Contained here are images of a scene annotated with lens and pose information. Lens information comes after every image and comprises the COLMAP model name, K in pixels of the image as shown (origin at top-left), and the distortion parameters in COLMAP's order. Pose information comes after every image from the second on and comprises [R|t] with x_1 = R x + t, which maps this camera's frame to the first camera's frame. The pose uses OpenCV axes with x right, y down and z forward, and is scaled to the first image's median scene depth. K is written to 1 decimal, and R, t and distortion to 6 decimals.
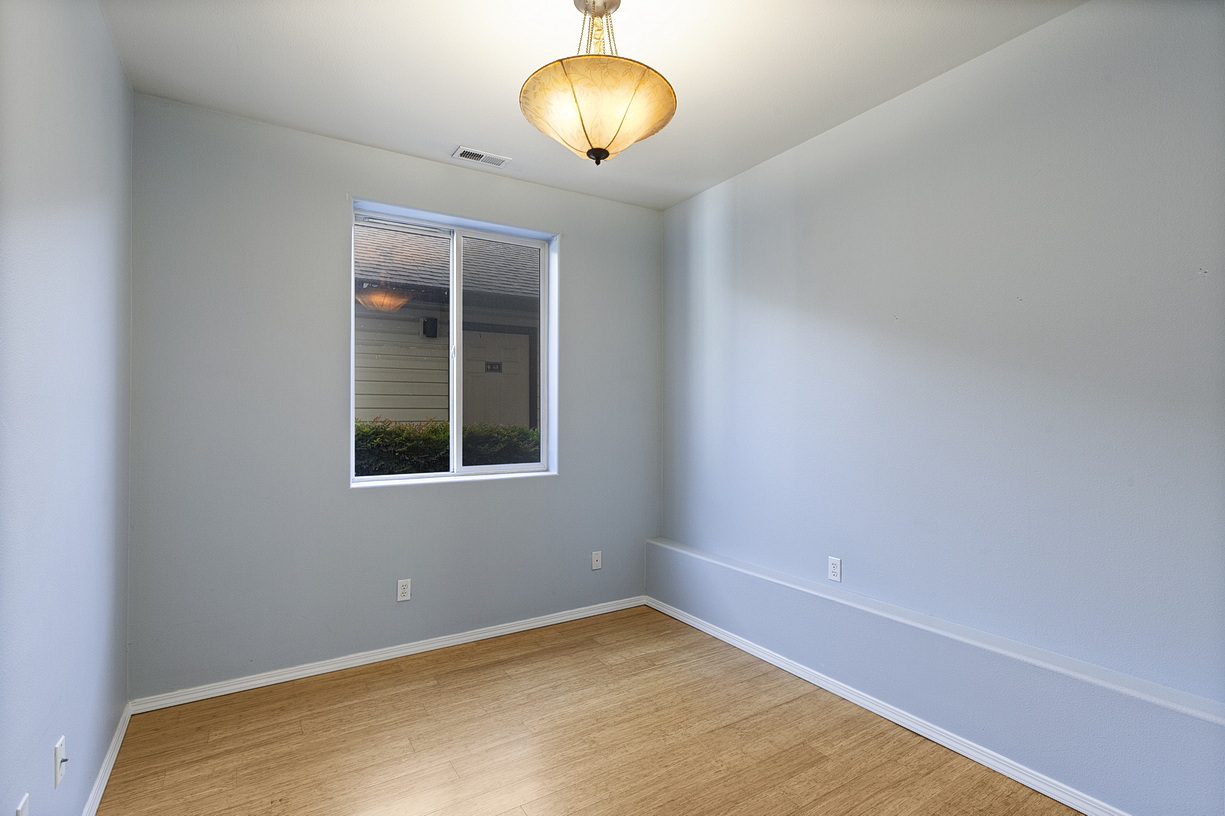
lens RADIAL K [[580.5, 0, 609.0], [0, 580.5, 406.5], [0, 0, 1]] dist [-0.010756, 0.001878]
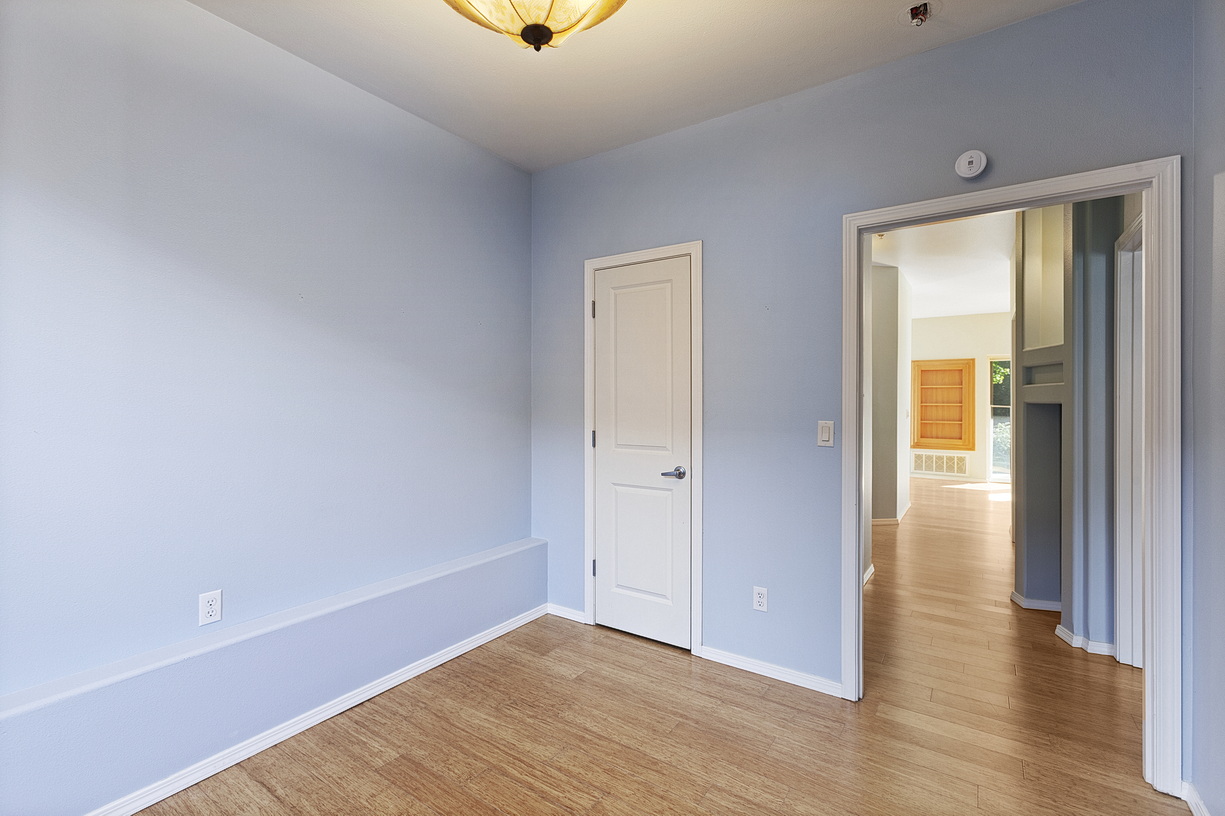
lens RADIAL K [[541.5, 0, 609.5], [0, 541.5, 413.7], [0, 0, 1]] dist [-0.007835, 0.008208]
pose [[-0.414165, -0.010776, 0.910138, -0.536617], [-0.009369, 0.999927, 0.007576, 0.029151], [-0.910154, -0.005389, -0.414236, 0.991558]]
